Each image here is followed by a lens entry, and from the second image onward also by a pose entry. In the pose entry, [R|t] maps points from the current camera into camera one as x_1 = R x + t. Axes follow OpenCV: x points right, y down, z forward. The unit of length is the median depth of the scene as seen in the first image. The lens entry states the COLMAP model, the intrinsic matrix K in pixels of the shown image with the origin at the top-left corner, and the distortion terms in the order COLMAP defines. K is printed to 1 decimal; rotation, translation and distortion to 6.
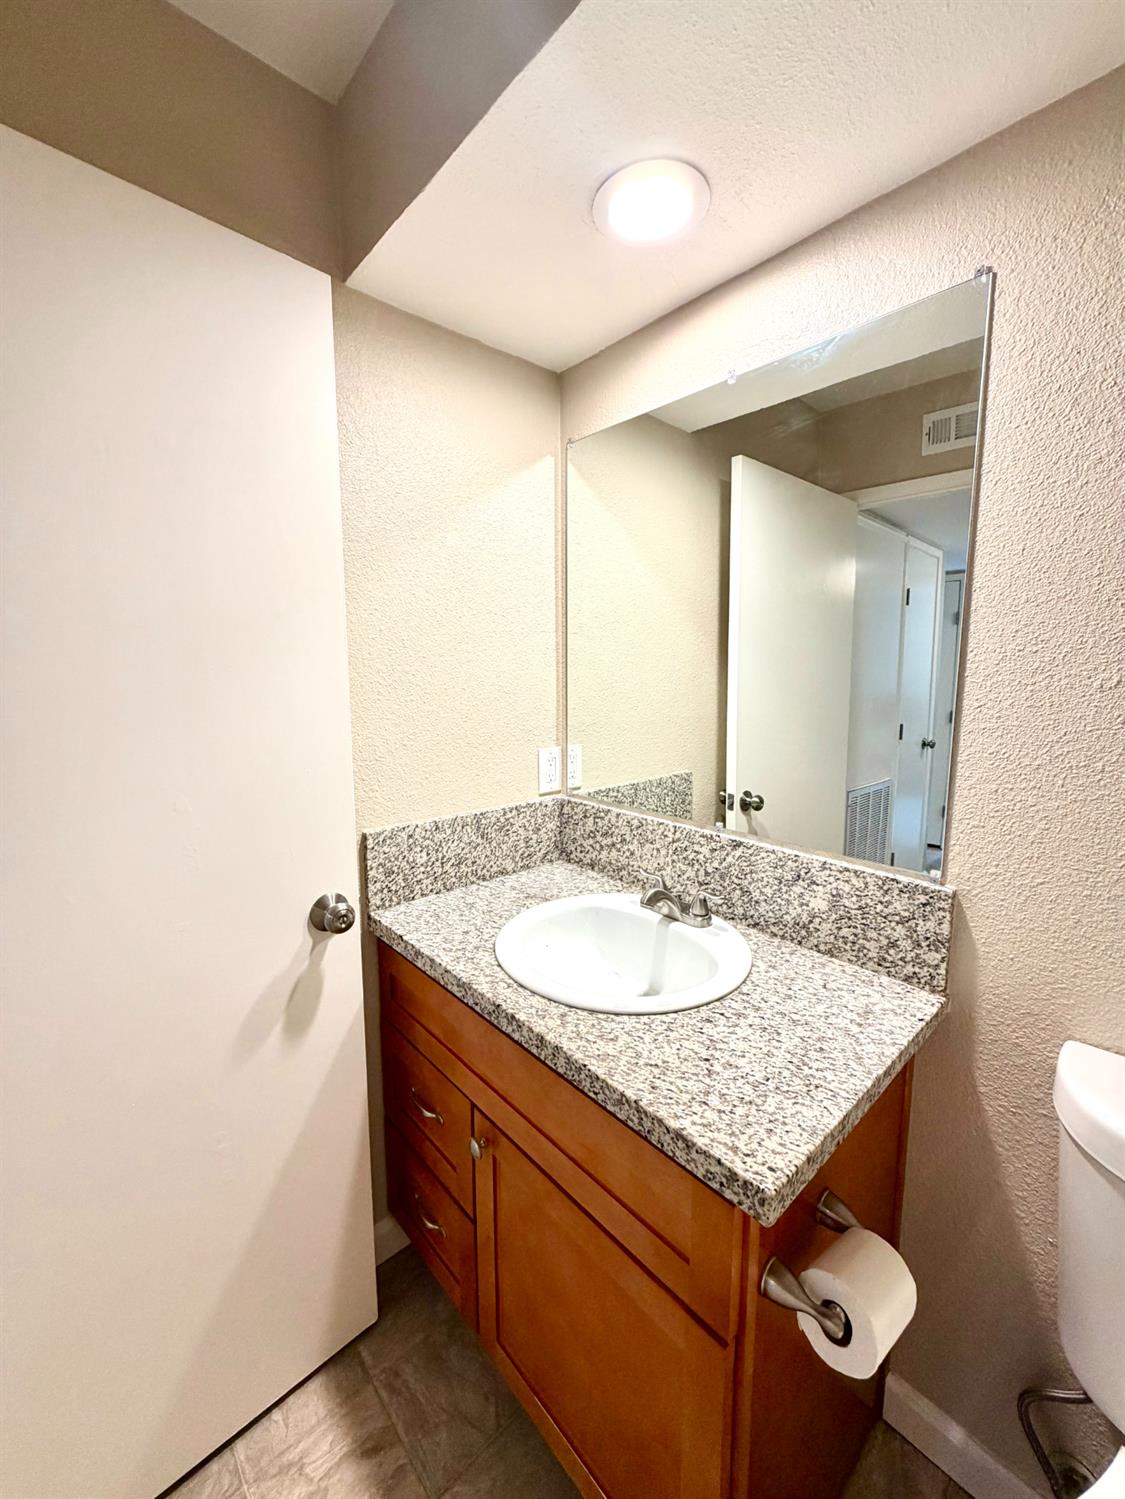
lens RADIAL K [[597.6, 0, 558.4], [0, 597.6, 744.8], [0, 0, 1]] dist [-0.000177, 0.000444]
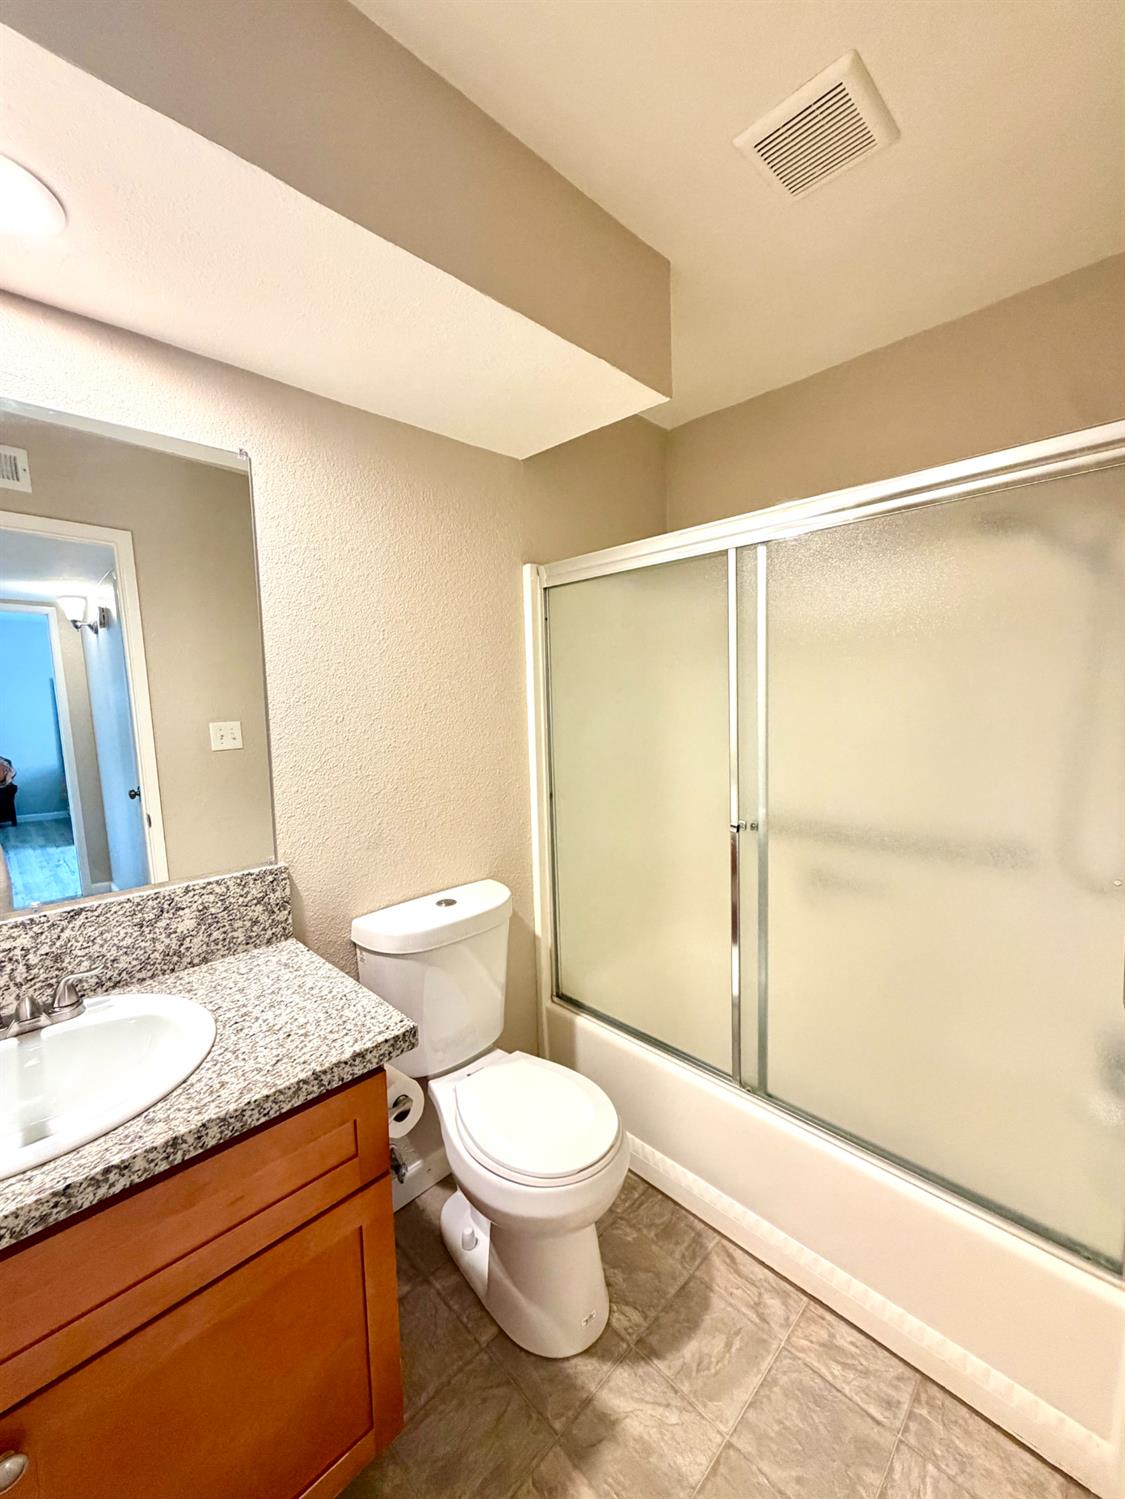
lens RADIAL K [[597.6, 0, 564.1], [0, 597.6, 746.8], [0, 0, 1]] dist [-0.000177, 0.000444]
pose [[-0.049422, -0.086443, 0.995030, -0.737551], [0.149312, 0.984413, 0.092937, -0.067482], [-0.987554, 0.153163, -0.035745, 0.305018]]
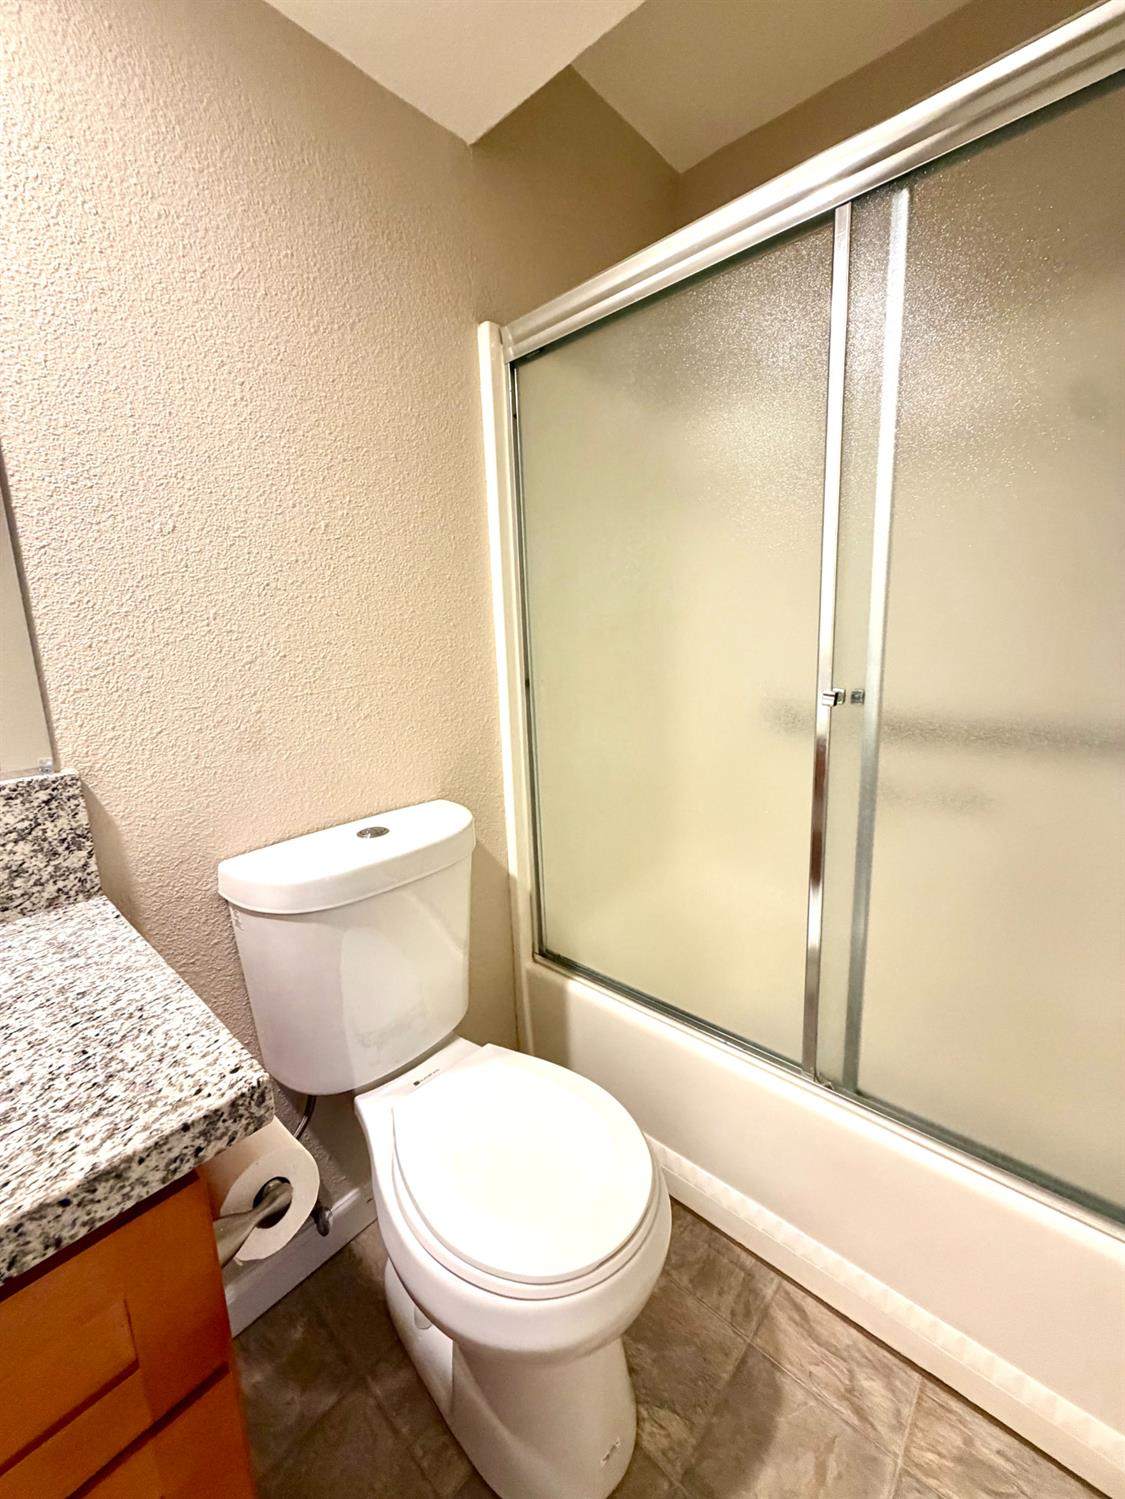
lens RADIAL K [[597.6, 0, 566.6], [0, 597.6, 744.0], [0, 0, 1]] dist [-0.000177, 0.000444]
pose [[-0.112651, -0.179591, 0.977270, -0.217555], [0.157450, 0.967878, 0.196015, 0.136138], [-0.981081, 0.175952, -0.080755, 0.346670]]
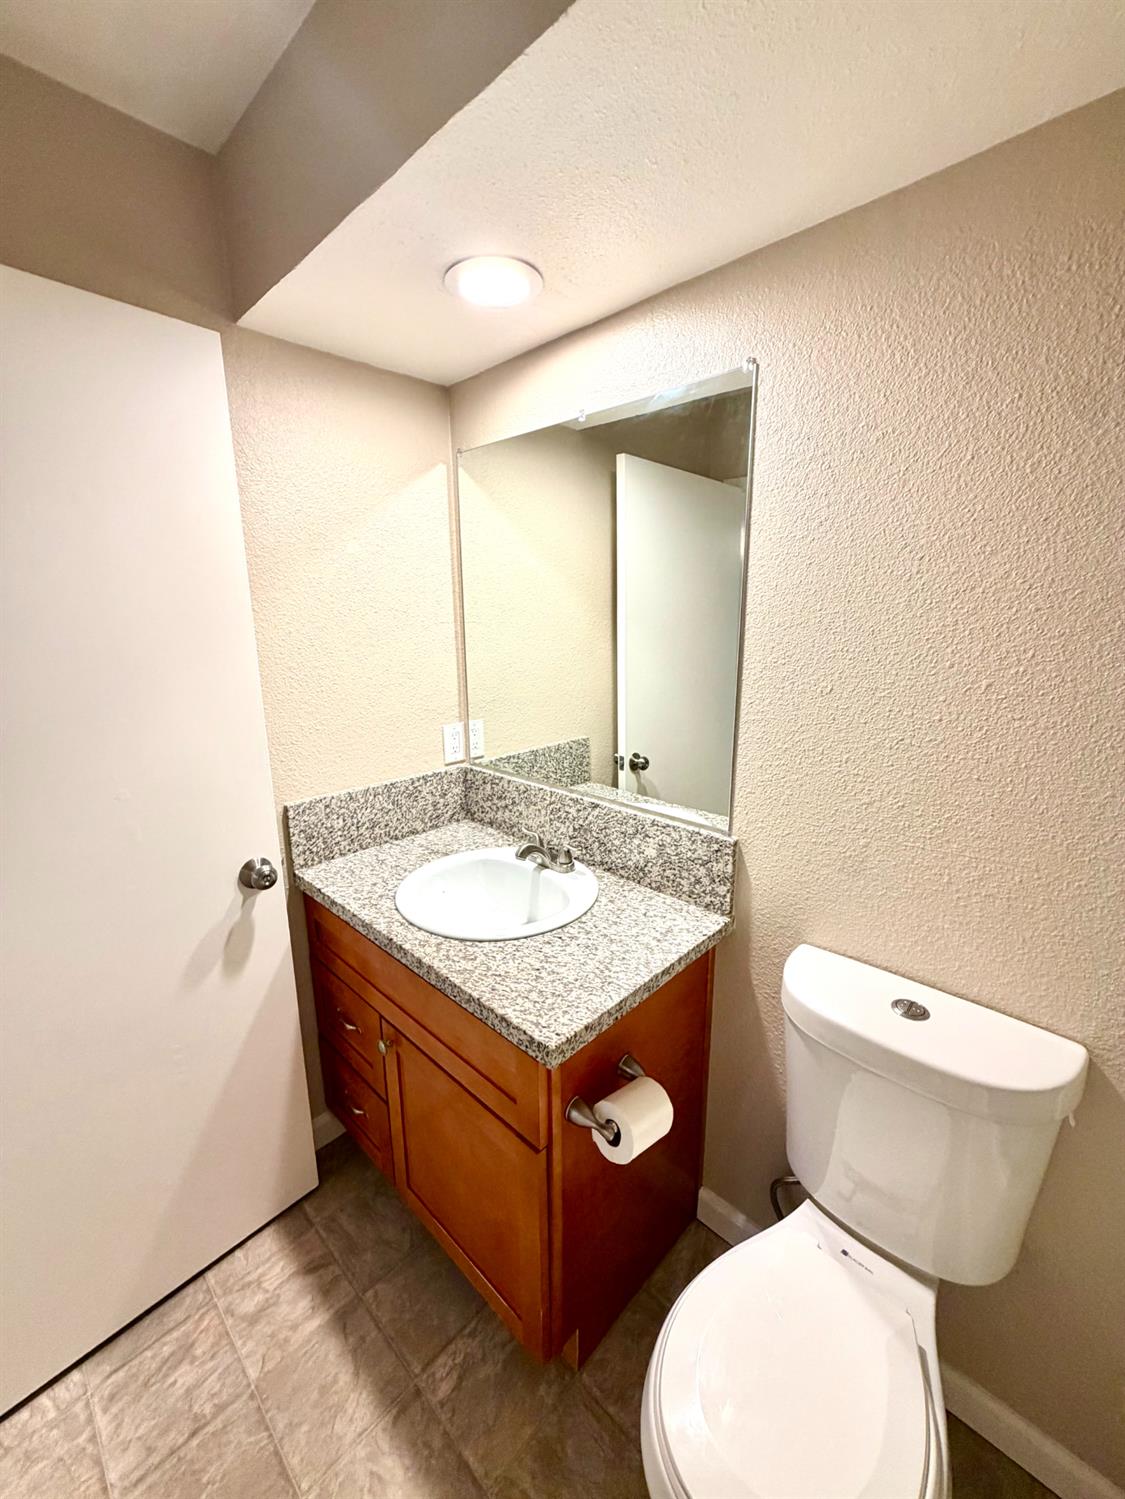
lens RADIAL K [[597.6, 0, 556.1], [0, 597.6, 745.0], [0, 0, 1]] dist [-0.000177, 0.000444]
pose [[0.997341, -0.023415, 0.069019, 0.160910], [0.017049, 0.995665, 0.091432, -0.087779], [-0.070860, -0.090012, 0.993417, -0.251153]]
